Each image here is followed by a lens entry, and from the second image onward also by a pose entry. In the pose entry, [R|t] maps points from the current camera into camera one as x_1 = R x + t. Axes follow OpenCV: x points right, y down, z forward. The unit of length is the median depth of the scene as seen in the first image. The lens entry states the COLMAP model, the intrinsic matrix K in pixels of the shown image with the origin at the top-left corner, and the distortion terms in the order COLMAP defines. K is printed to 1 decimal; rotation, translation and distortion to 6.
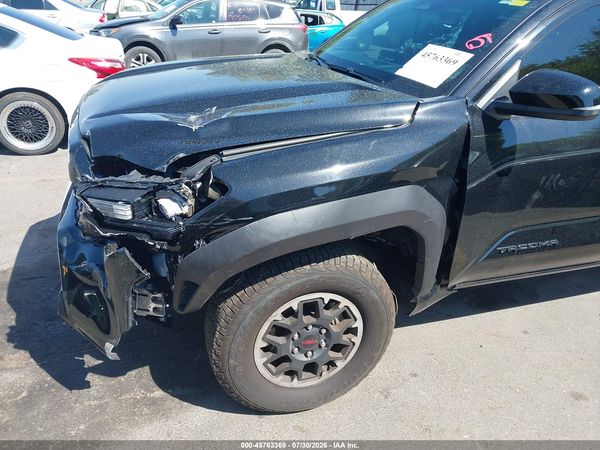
lens RADIAL K [[466.5, 0, 302.6], [0, 466.5, 237.5], [0, 0, 1]] dist [0.028485, -0.013620]
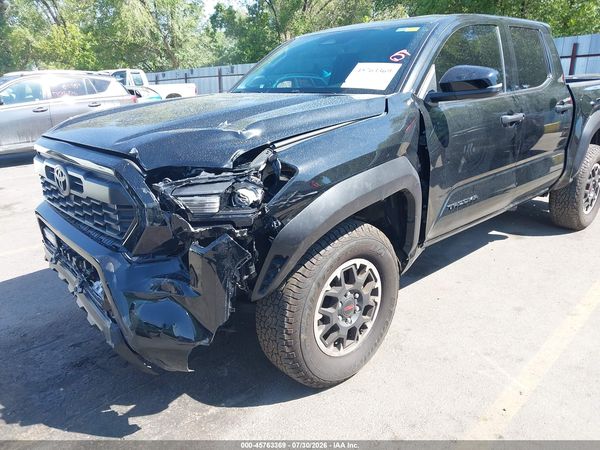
lens RADIAL K [[466.5, 0, 302.6], [0, 466.5, 237.5], [0, 0, 1]] dist [0.028485, -0.013620]
pose [[0.907922, -0.203892, 0.366203, -0.476902], [0.252906, 0.963227, -0.090728, 0.133735], [-0.334238, 0.174989, 0.926101, -0.049750]]
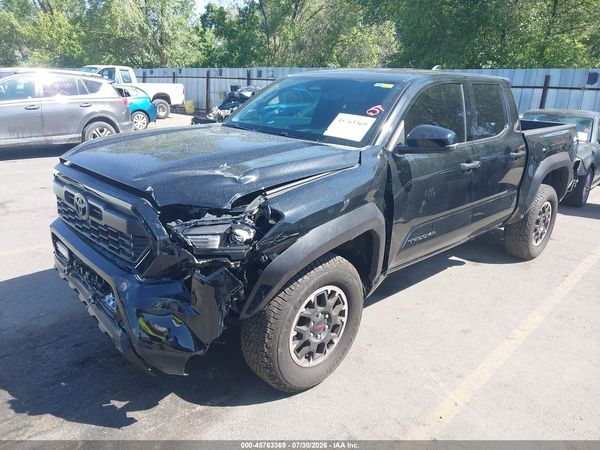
lens RADIAL K [[464.7, 0, 299.0], [0, 464.7, 237.2], [0, 0, 1]] dist [0.027857, 0.004547]
pose [[0.901856, -0.151394, 0.404643, -0.552605], [0.201320, 0.975956, -0.083550, 0.072268], [-0.382265, 0.156813, 0.910650, -0.249880]]
